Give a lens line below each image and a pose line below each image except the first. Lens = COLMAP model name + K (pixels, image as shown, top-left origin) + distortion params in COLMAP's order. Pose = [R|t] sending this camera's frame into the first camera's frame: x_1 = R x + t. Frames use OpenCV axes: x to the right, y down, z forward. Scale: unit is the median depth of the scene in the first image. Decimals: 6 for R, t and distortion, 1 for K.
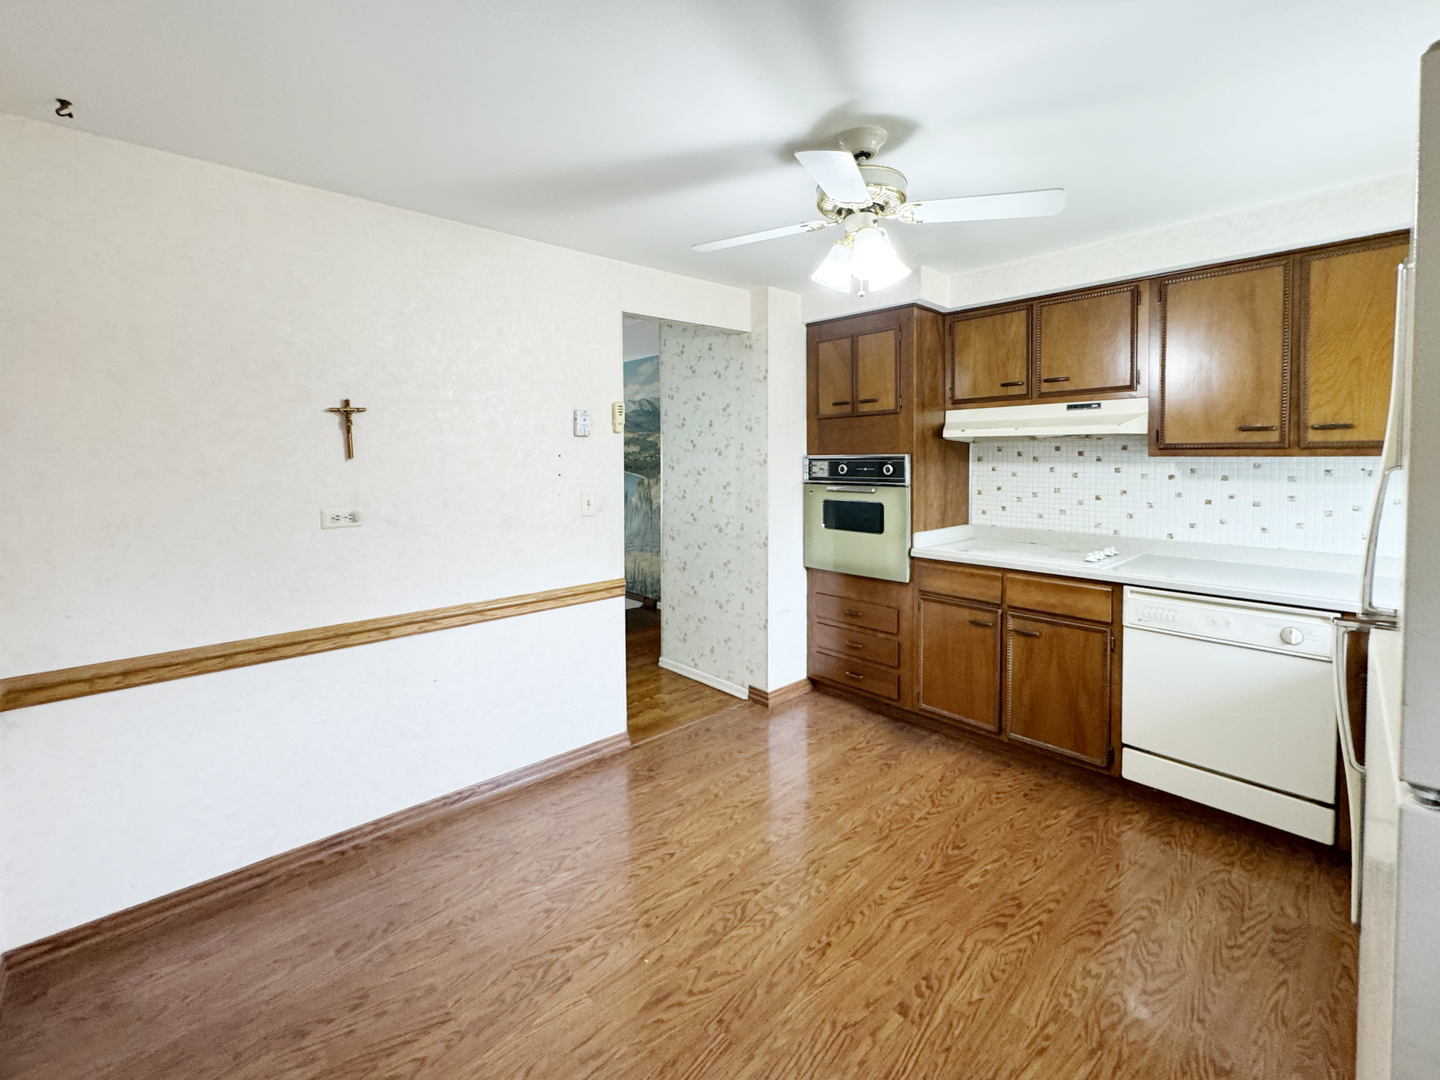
lens RADIAL K [[629.1, 0, 716.6], [0, 629.1, 474.0], [0, 0, 1]] dist [-0.003913, 0.000970]
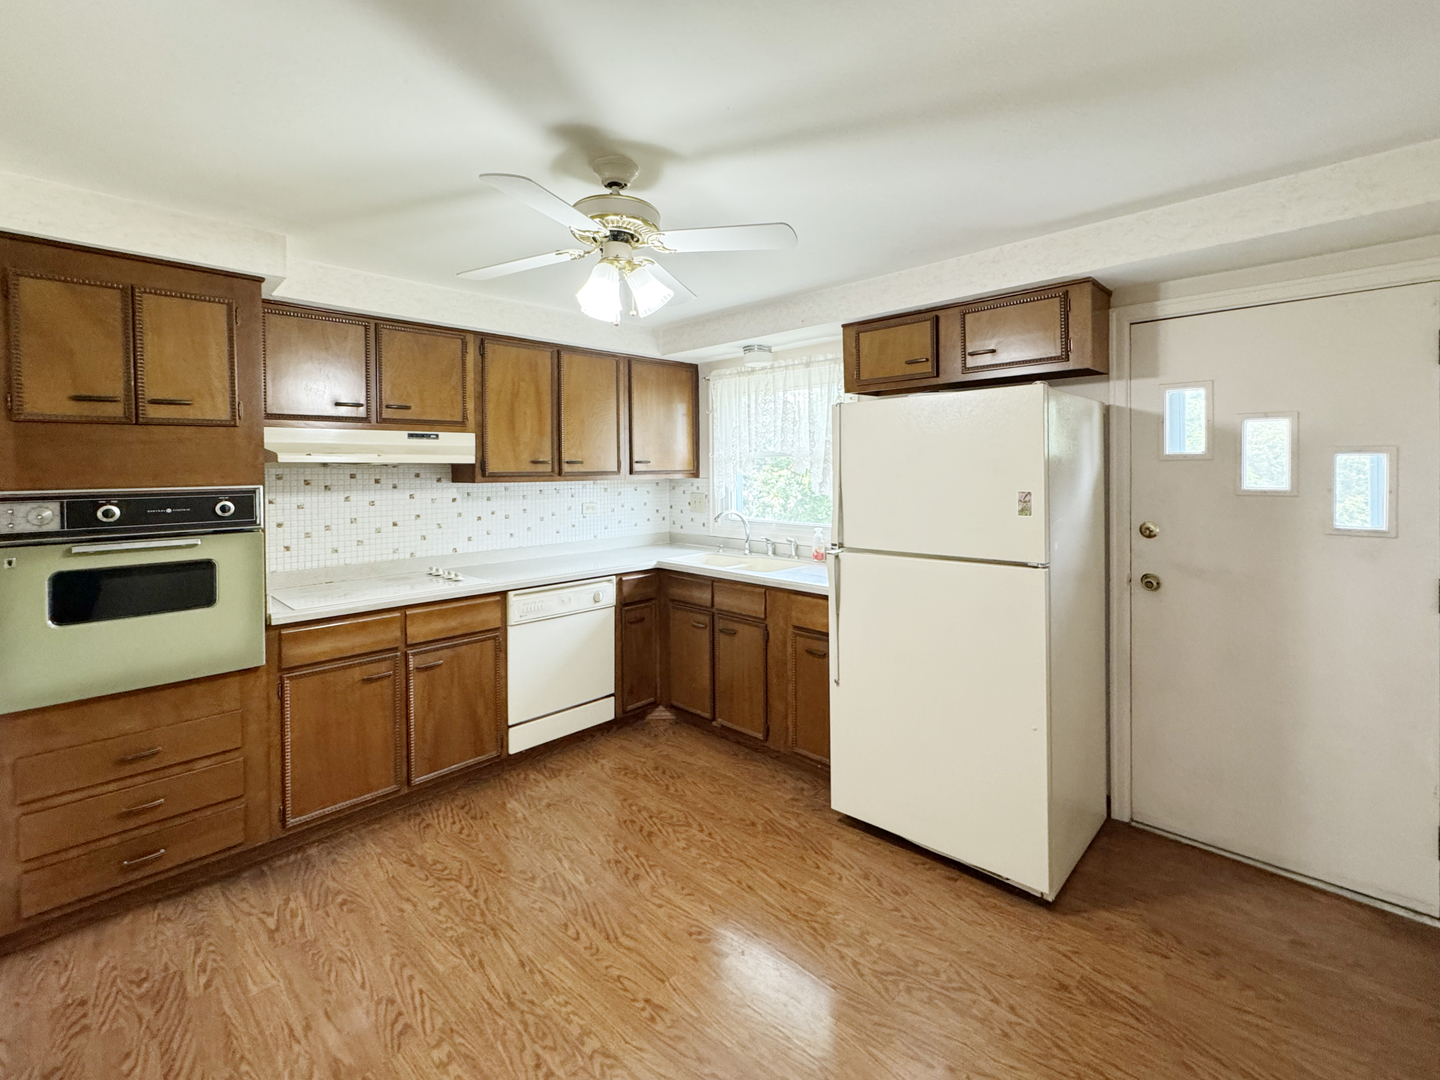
lens RADIAL K [[629.1, 0, 716.6], [0, 629.1, 474.0], [0, 0, 1]] dist [-0.003913, 0.000970]
pose [[-0.053556, -0.000946, 0.998564, -0.519454], [0.038183, 0.999266, 0.002995, -0.031209], [-0.997835, 0.038289, -0.053481, 0.614063]]
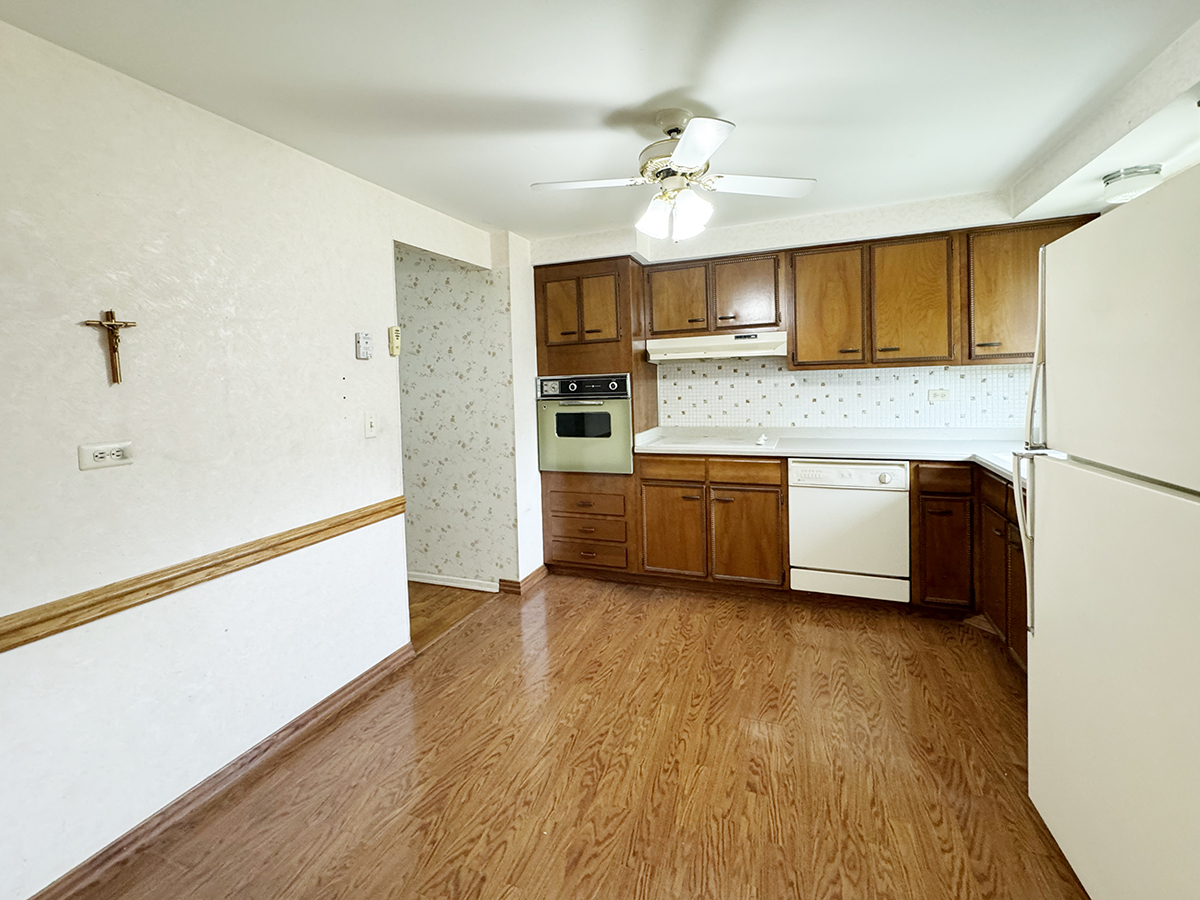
lens RADIAL K [[524.3, 0, 597.2], [0, 524.3, 395.0], [0, 0, 1]] dist [-0.003913, 0.000970]
pose [[0.898587, -0.033774, 0.437493, -0.261784], [0.037776, 0.999286, -0.000446, 0.013019], [-0.437166, 0.016928, 0.899222, 0.085433]]
